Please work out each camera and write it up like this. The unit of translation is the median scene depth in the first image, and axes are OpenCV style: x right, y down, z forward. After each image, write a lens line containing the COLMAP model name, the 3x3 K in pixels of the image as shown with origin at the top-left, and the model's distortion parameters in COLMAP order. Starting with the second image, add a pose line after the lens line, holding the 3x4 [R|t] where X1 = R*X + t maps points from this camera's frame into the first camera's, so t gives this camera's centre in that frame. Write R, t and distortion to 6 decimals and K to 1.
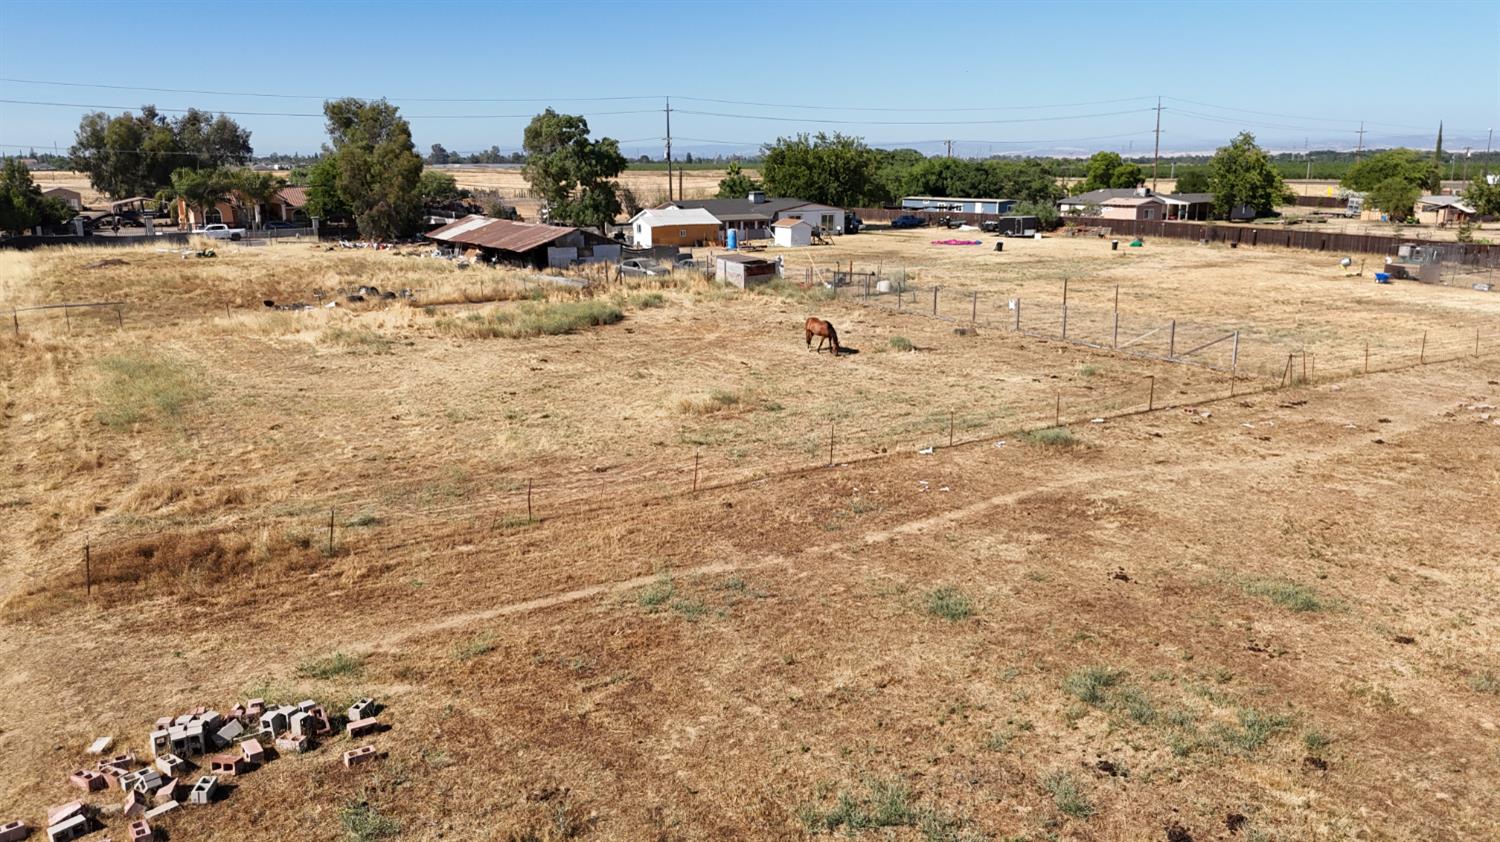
lens RADIAL K [[1111.1, 0, 750.0], [0, 1111.1, 421.0], [0, 0, 1]] dist [0.043835, -0.031168]
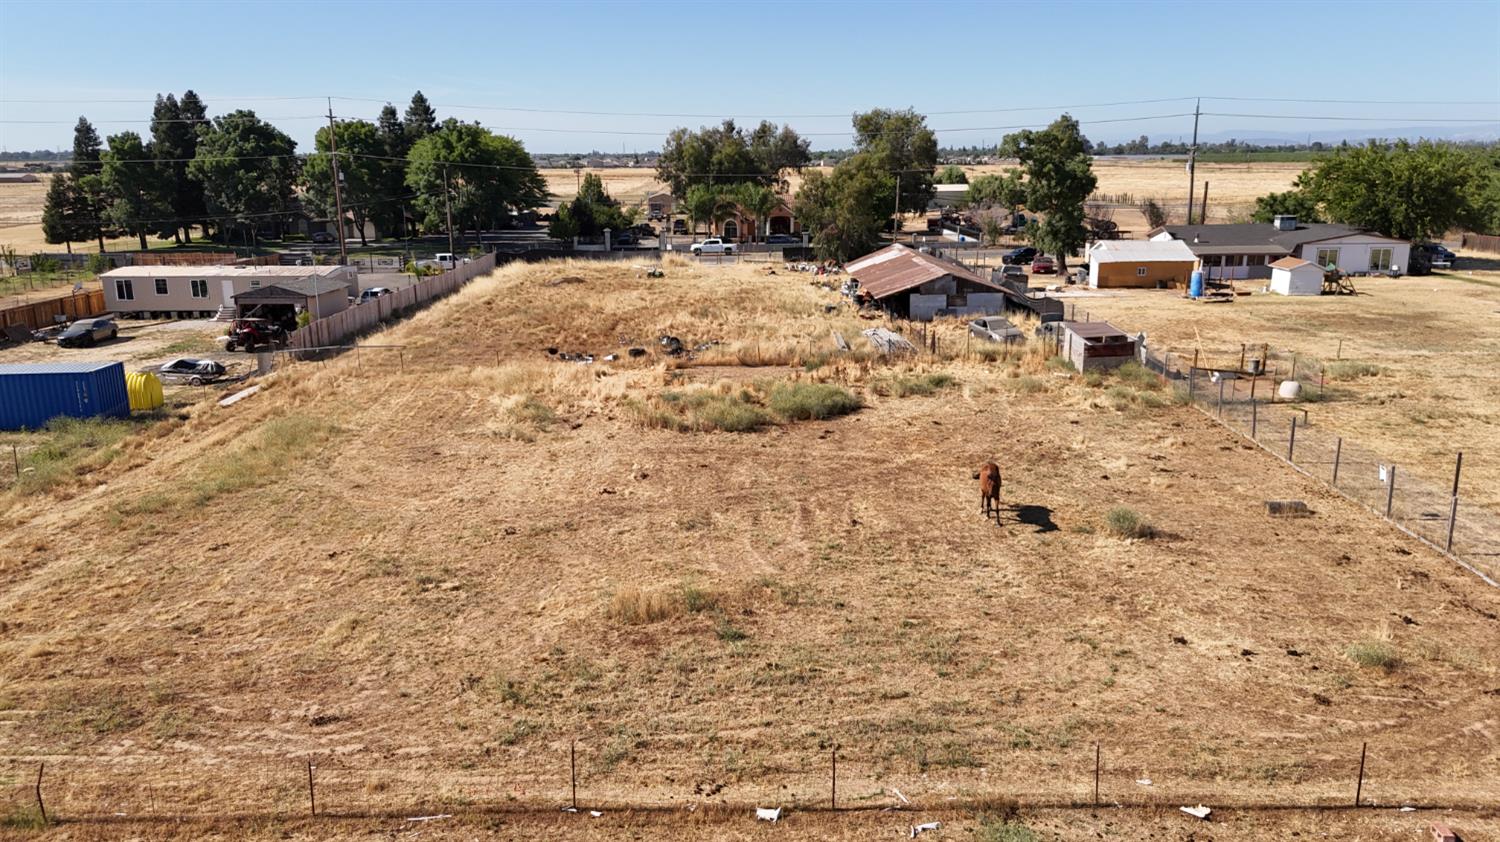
lens RADIAL K [[1105.3, 0, 750.0], [0, 1105.3, 421.0], [0, 0, 1]] dist [0.082402, -0.088680]
pose [[0.849991, 0.118805, -0.513225, 0.108376], [-0.114381, 0.992617, 0.040343, -0.050313], [0.514229, 0.024412, 0.857305, 0.126027]]
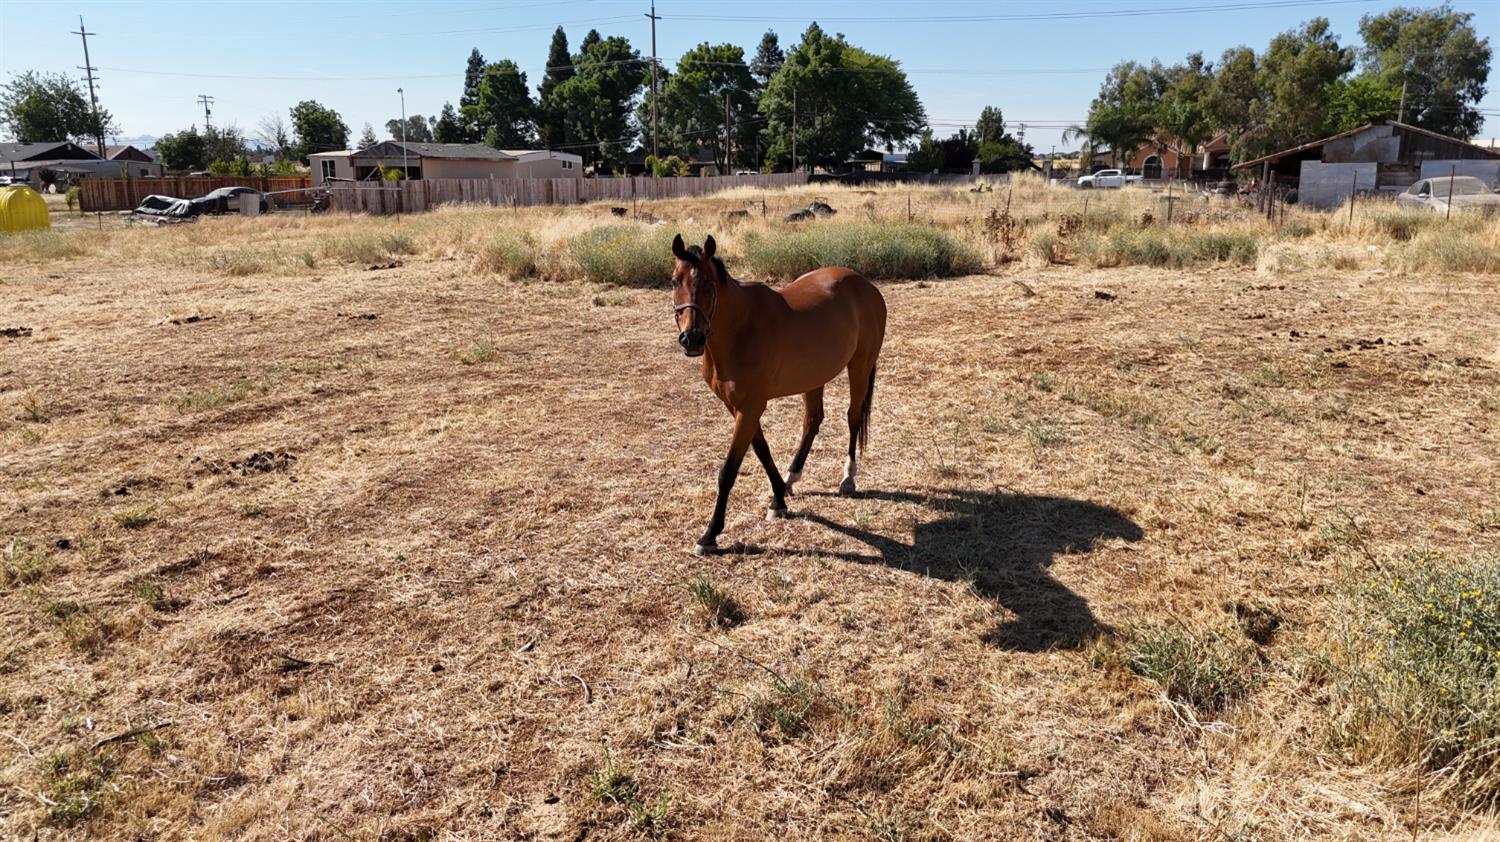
lens RADIAL K [[1111.1, 0, 750.0], [0, 1111.1, 421.0], [0, 0, 1]] dist [0.043835, -0.031168]
pose [[0.546661, 0.191255, -0.815220, 0.066794], [-0.188645, 0.976668, 0.102632, -0.033268], [0.815828, 0.097682, 0.569985, 0.350450]]
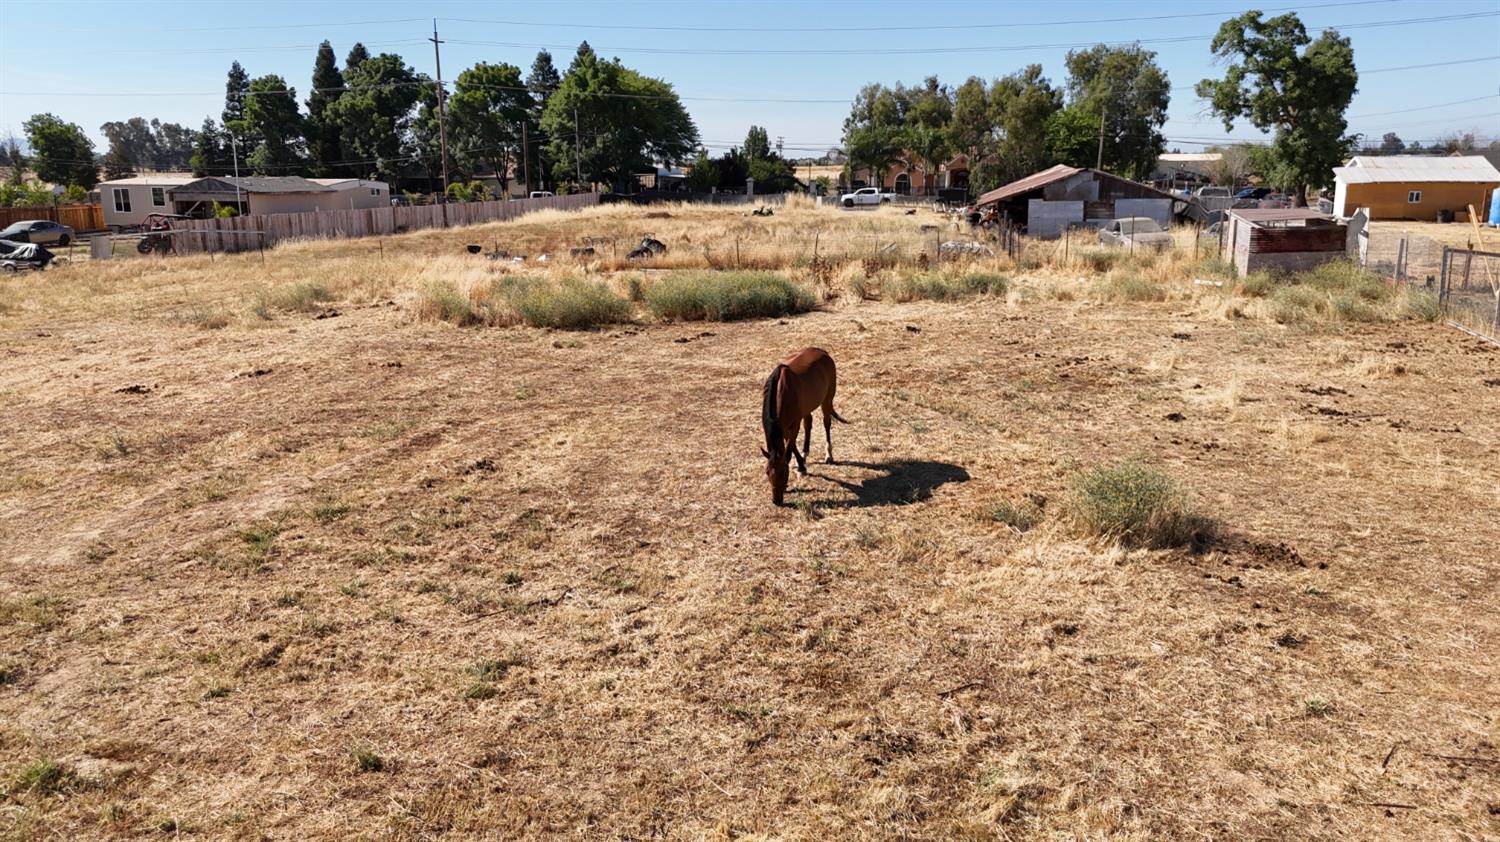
lens RADIAL K [[1105.3, 0, 750.0], [0, 1105.3, 421.0], [0, 0, 1]] dist [0.082402, -0.088680]
pose [[0.710433, 0.157085, -0.686010, 0.092389], [-0.155389, 0.985726, 0.064794, -0.034522], [0.686396, 0.060567, 0.724702, 0.301999]]
